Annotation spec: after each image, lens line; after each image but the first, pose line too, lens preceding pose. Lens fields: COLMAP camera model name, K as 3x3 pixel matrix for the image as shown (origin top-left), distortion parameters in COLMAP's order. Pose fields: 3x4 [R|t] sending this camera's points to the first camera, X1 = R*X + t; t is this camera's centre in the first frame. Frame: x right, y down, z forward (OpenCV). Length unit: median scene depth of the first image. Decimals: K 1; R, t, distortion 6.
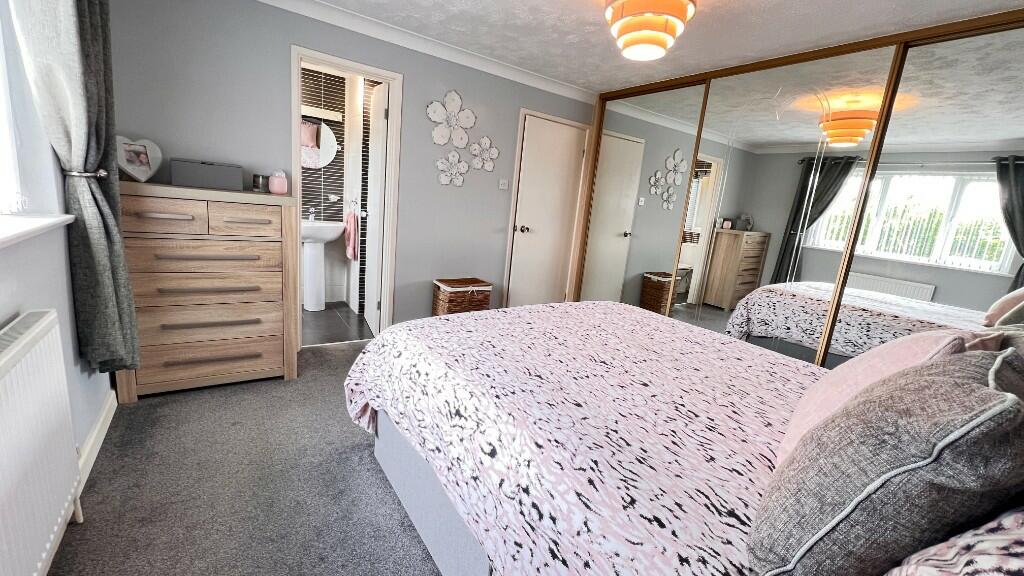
lens RADIAL K [[411.1, 0, 507.6], [0, 411.1, 286.5], [0, 0, 1]] dist [-0.000149, 0.000193]
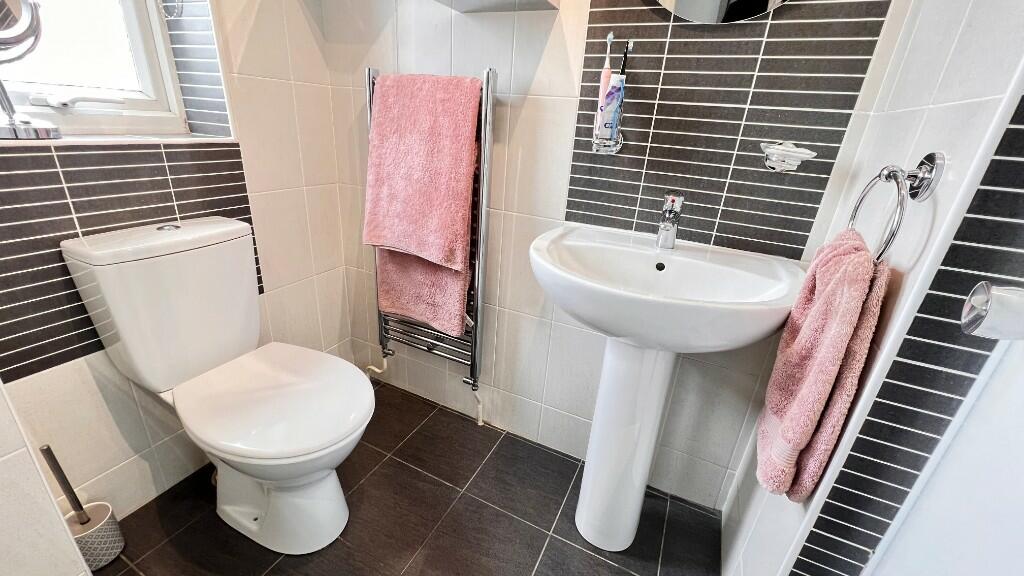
lens RADIAL K [[411.1, 0, 513.1], [0, 411.1, 284.6], [0, 0, 1]] dist [-0.000149, 0.000193]
pose [[0.513440, 0.266670, -0.815639, -0.298395], [-0.190130, 0.962217, 0.194907, -0.163432], [0.836798, 0.055005, 0.544742, 0.759114]]
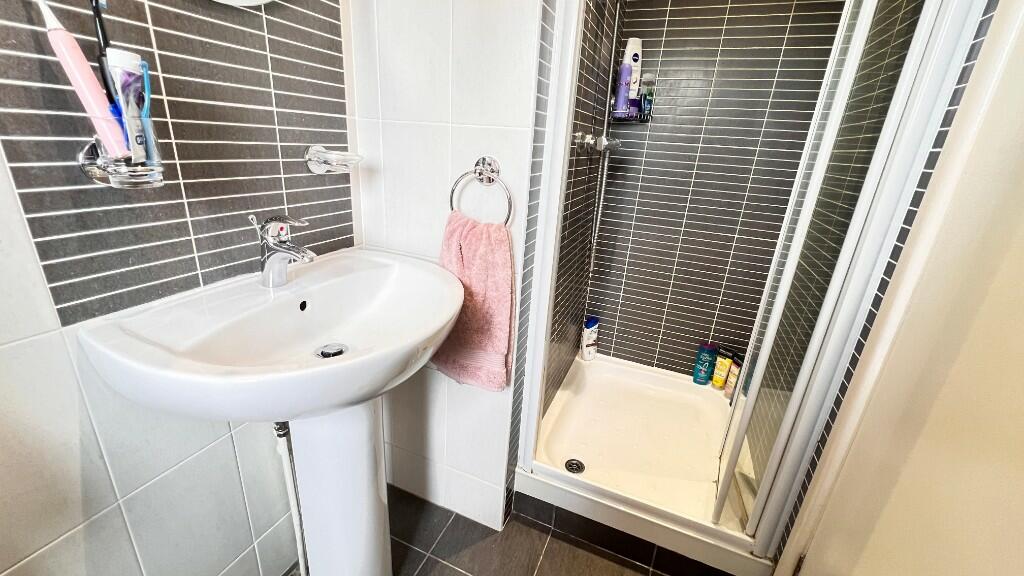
lens RADIAL K [[411.1, 0, 511.3], [0, 411.1, 285.8], [0, 0, 1]] dist [-0.000149, 0.000193]
pose [[0.839381, -0.223465, 0.495482, -0.470371], [0.129828, 0.967620, 0.216465, -0.182954], [-0.527811, -0.117370, 0.841214, 0.740703]]
